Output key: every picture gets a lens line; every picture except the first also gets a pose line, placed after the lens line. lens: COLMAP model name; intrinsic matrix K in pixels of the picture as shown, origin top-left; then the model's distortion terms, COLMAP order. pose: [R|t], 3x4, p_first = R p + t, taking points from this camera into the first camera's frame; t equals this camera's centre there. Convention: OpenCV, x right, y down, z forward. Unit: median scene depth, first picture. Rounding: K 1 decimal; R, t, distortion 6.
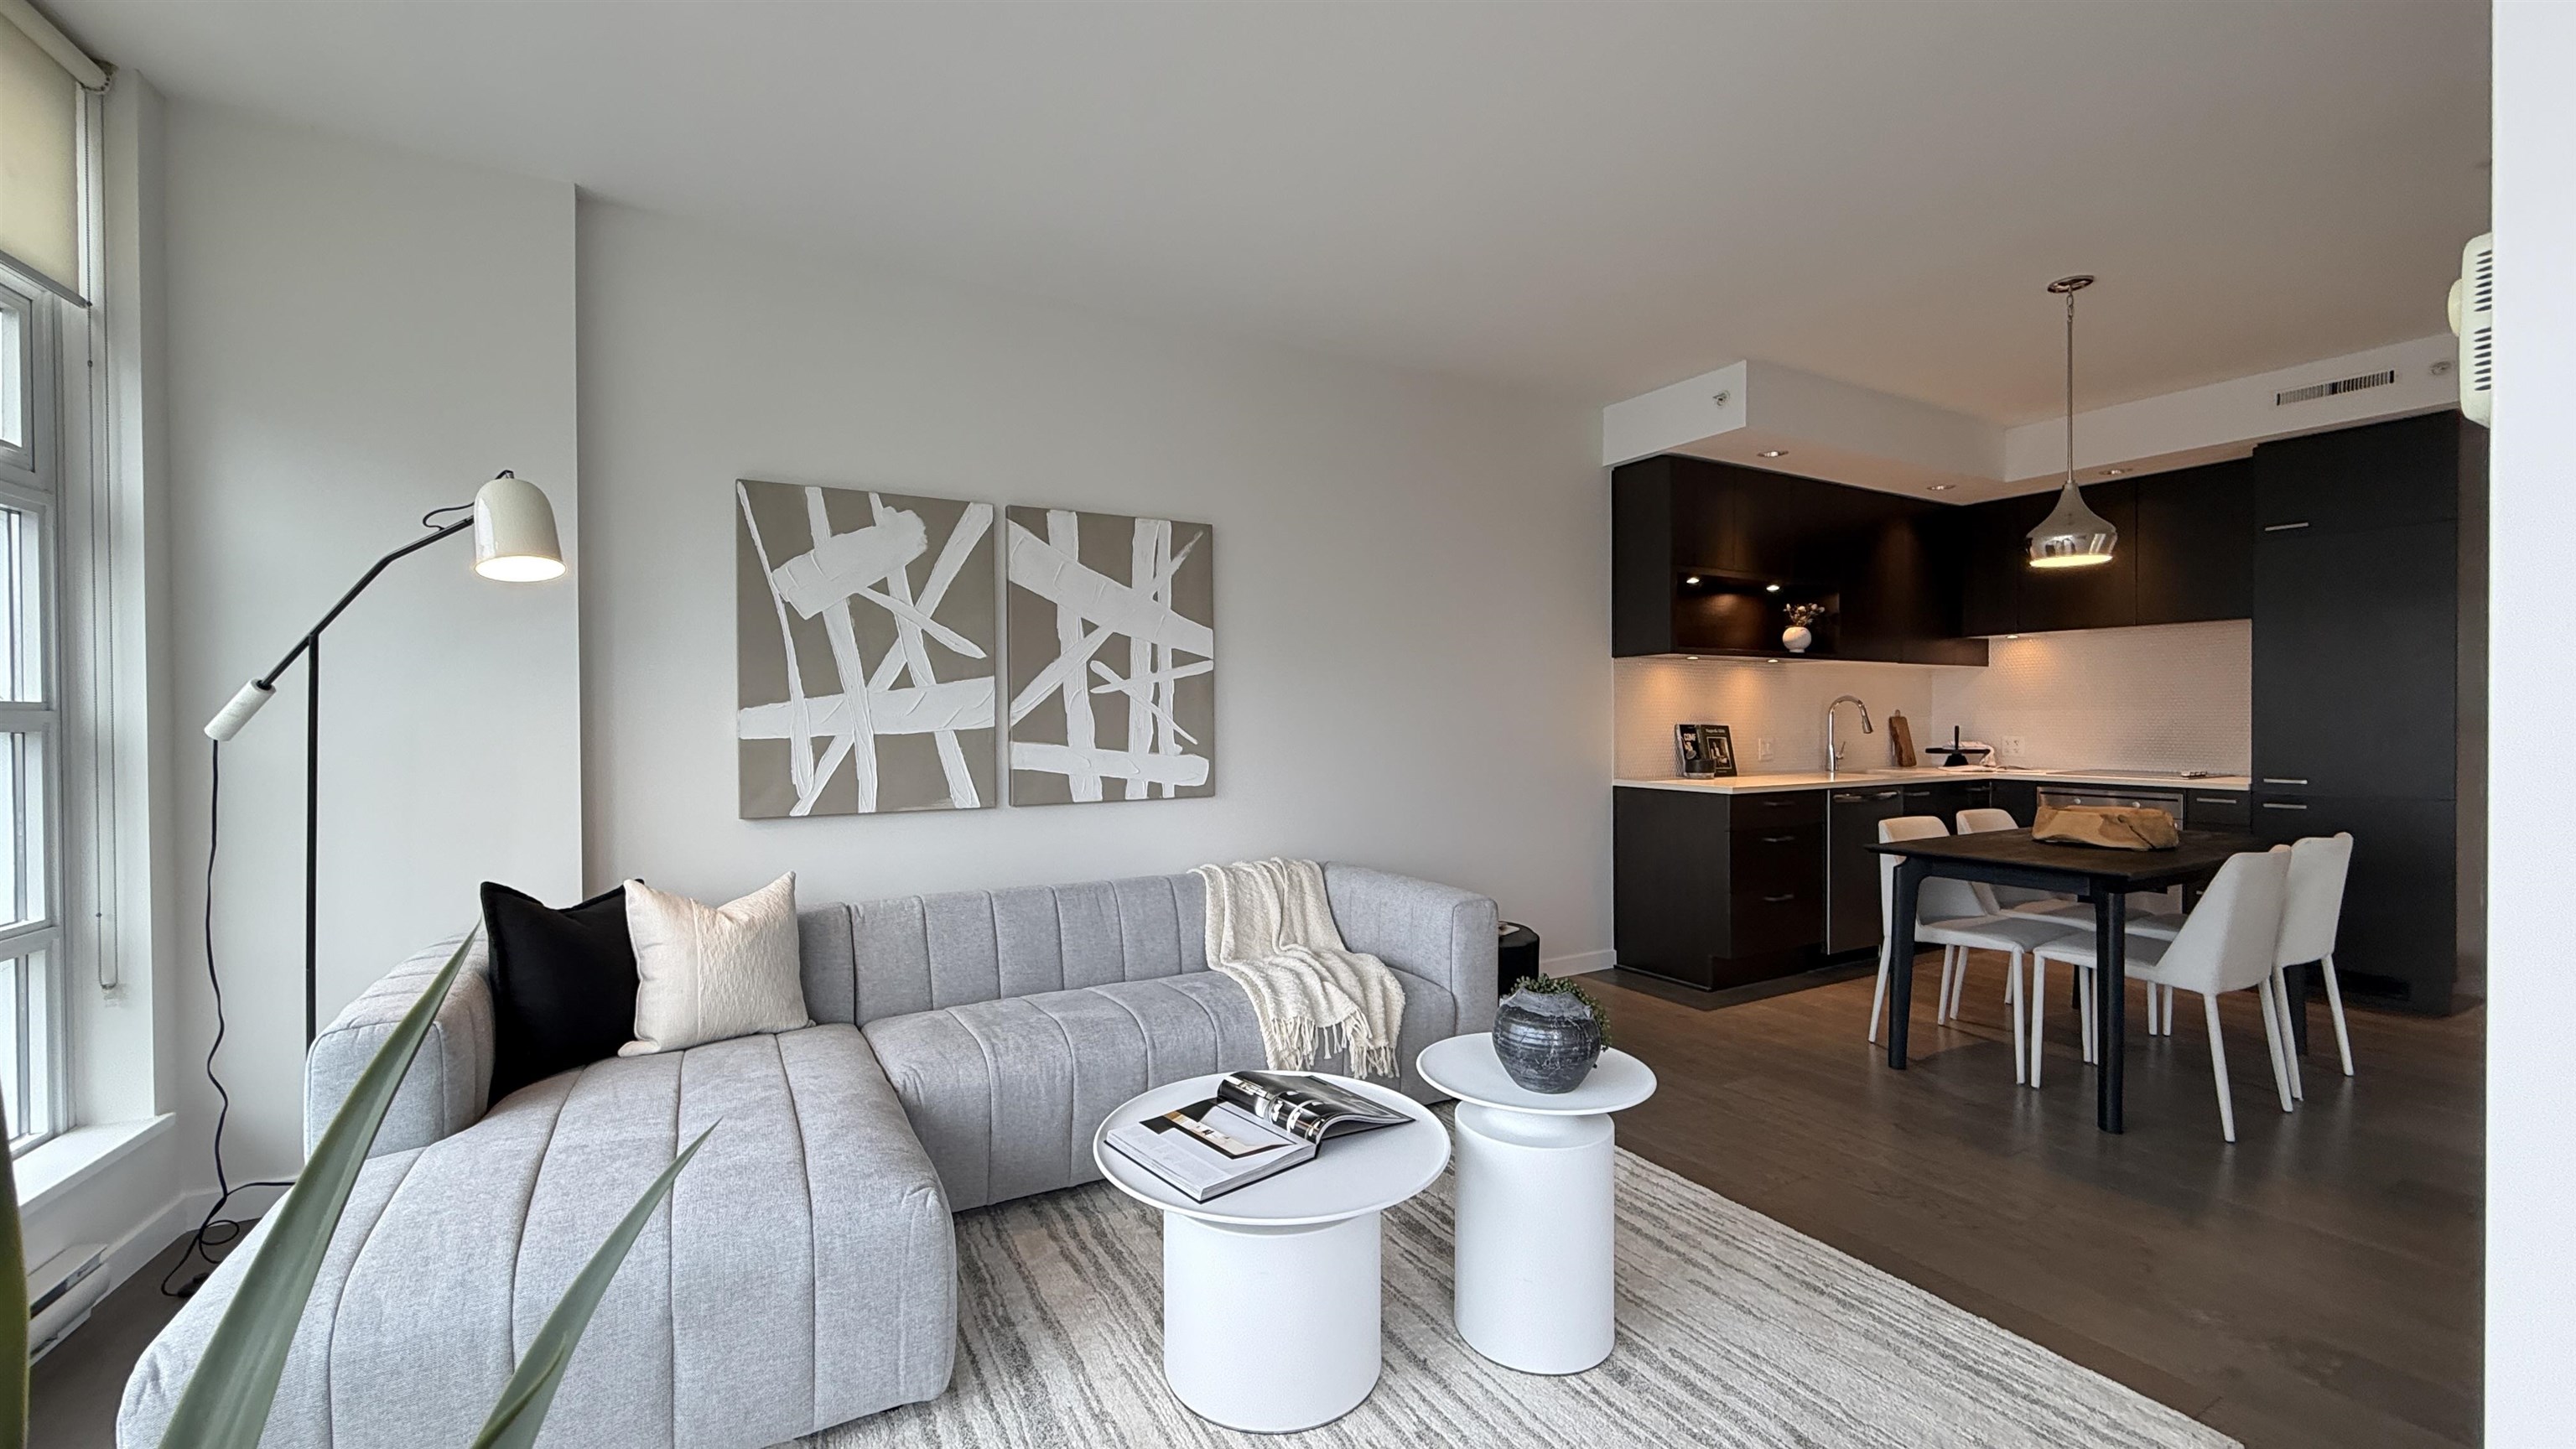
lens RADIAL K [[1028.0, 0, 1288.0], [0, 1028.0, 724.5], [0, 0, 1]] dist [-0.000808, -0.000313]
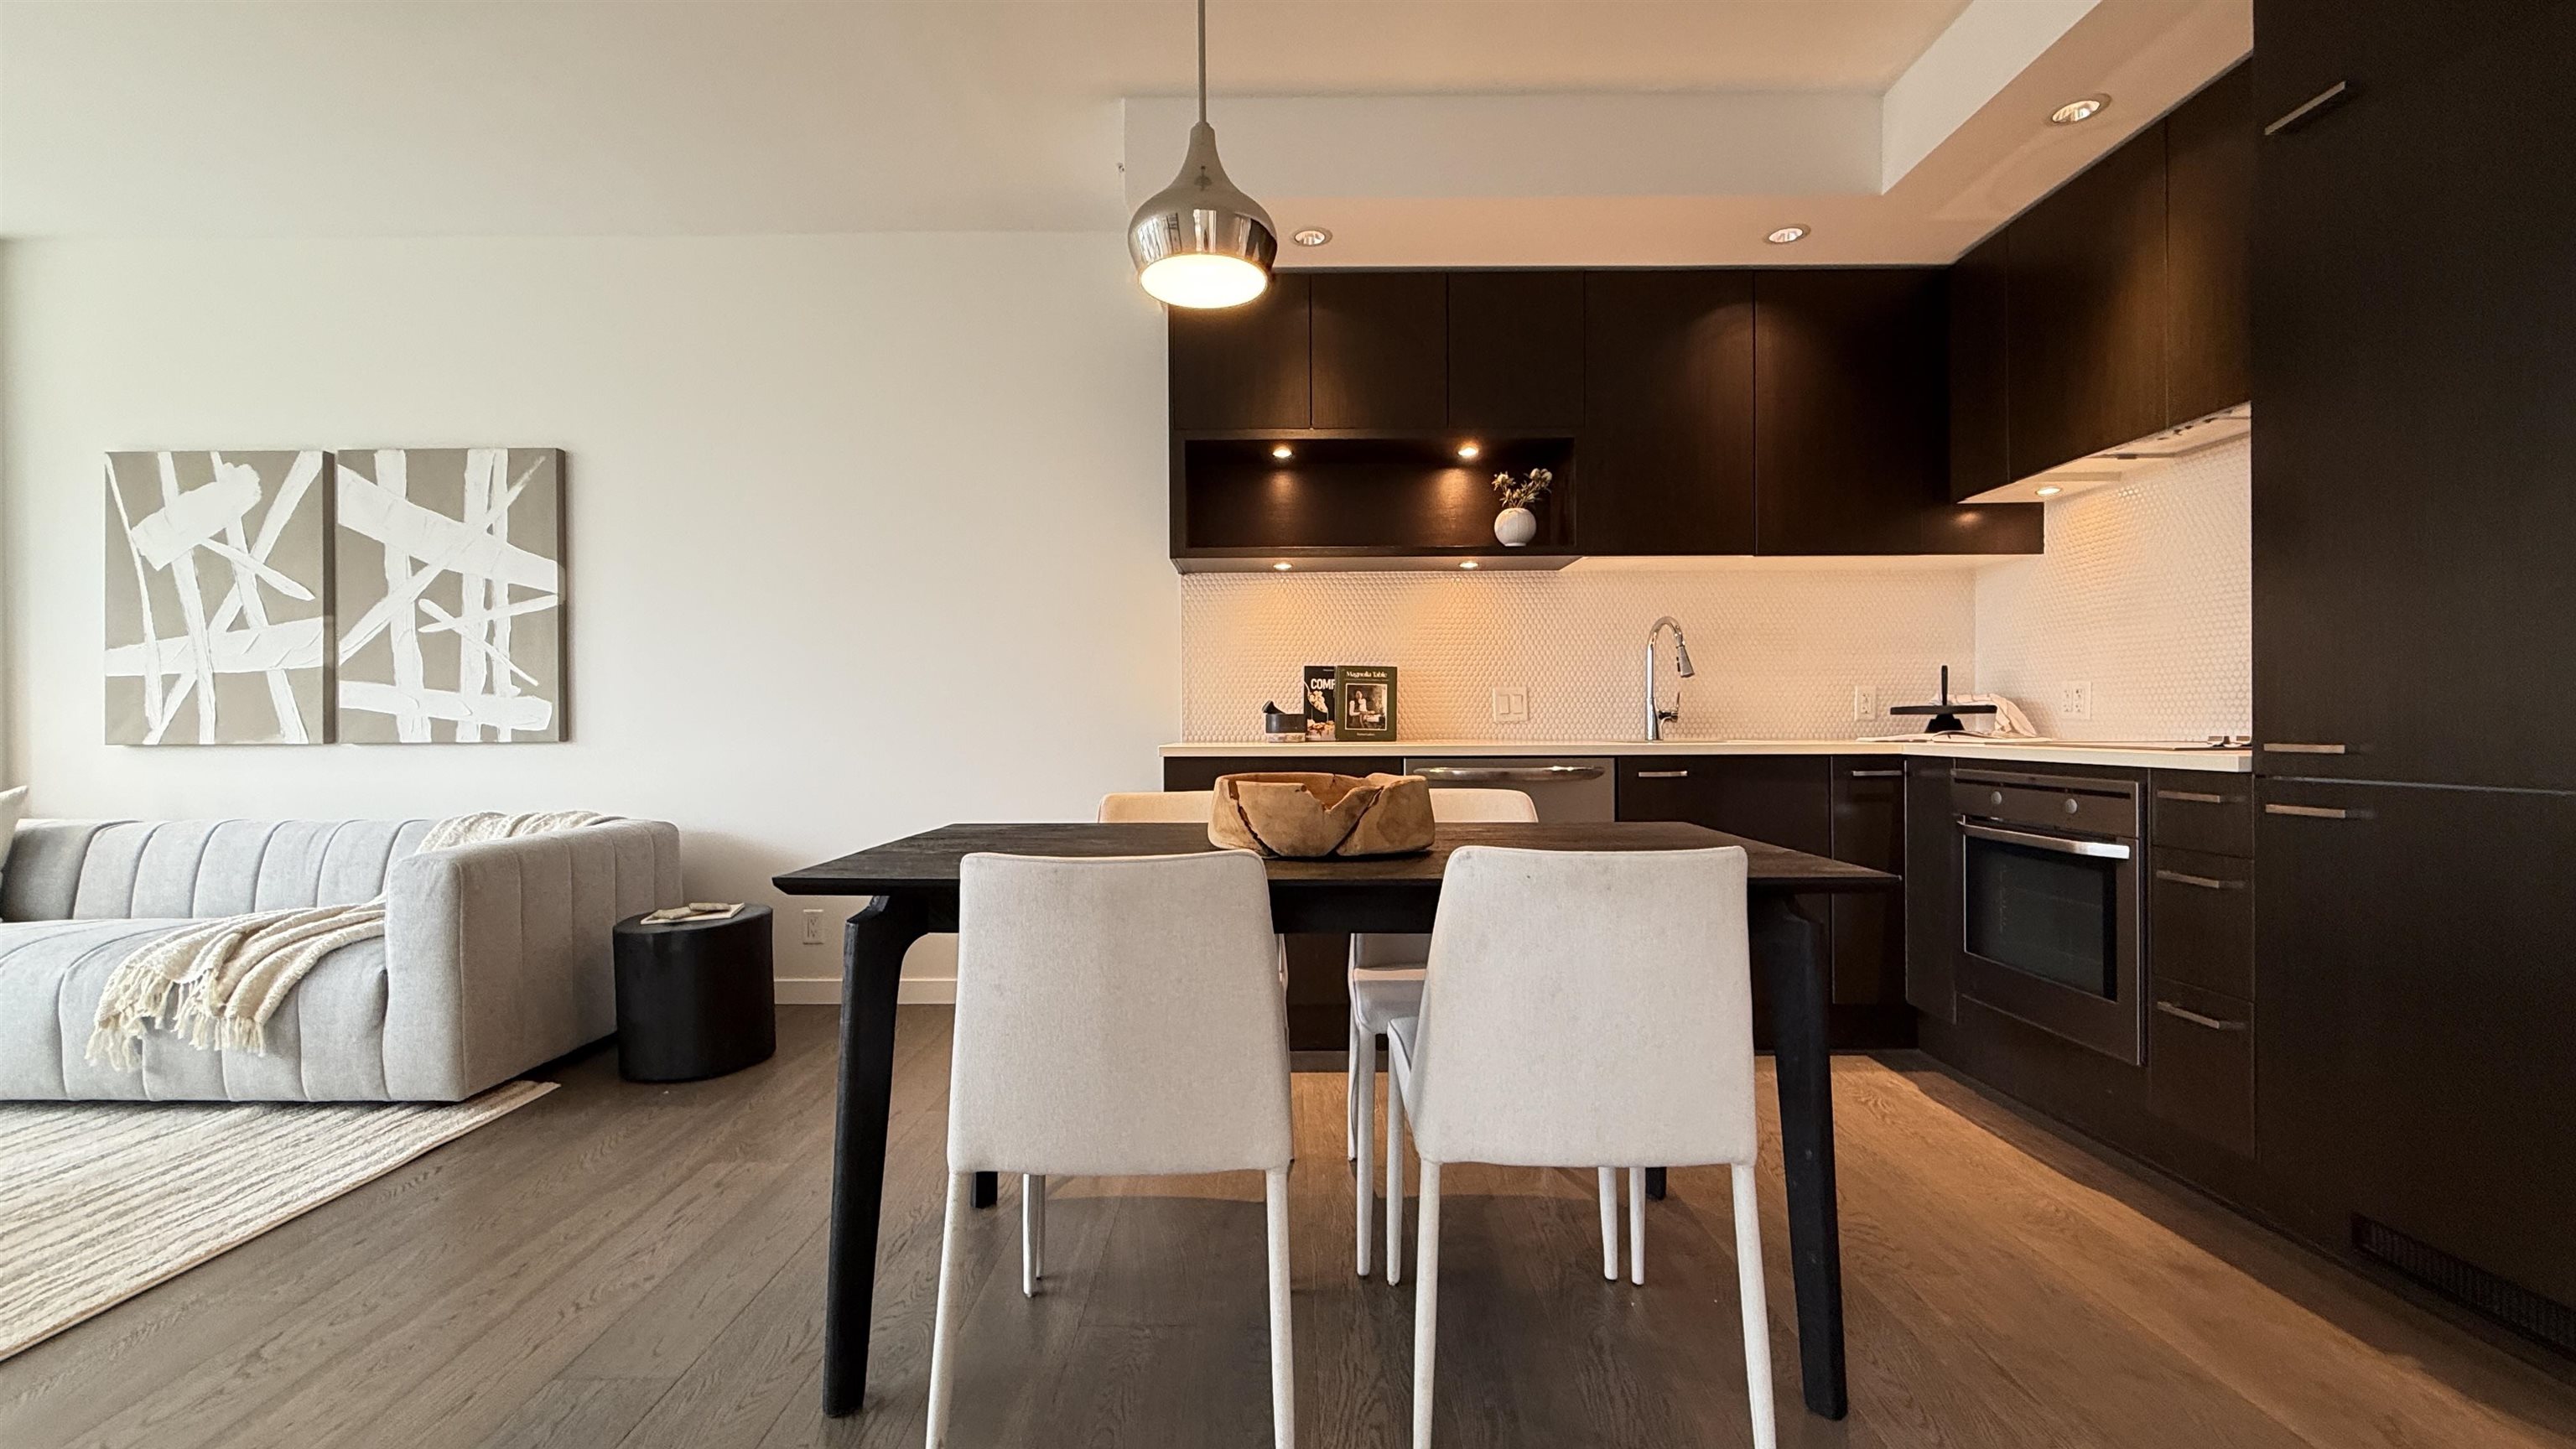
lens RADIAL K [[1028.0, 0, 1288.0], [0, 1028.0, 724.5], [0, 0, 1]] dist [-0.000808, -0.000313]
pose [[0.866171, -0.000012, -0.499748, 1.015701], [-0.002270, 0.999990, -0.003960, 0.059560], [0.499742, 0.004564, 0.866162, 0.563419]]
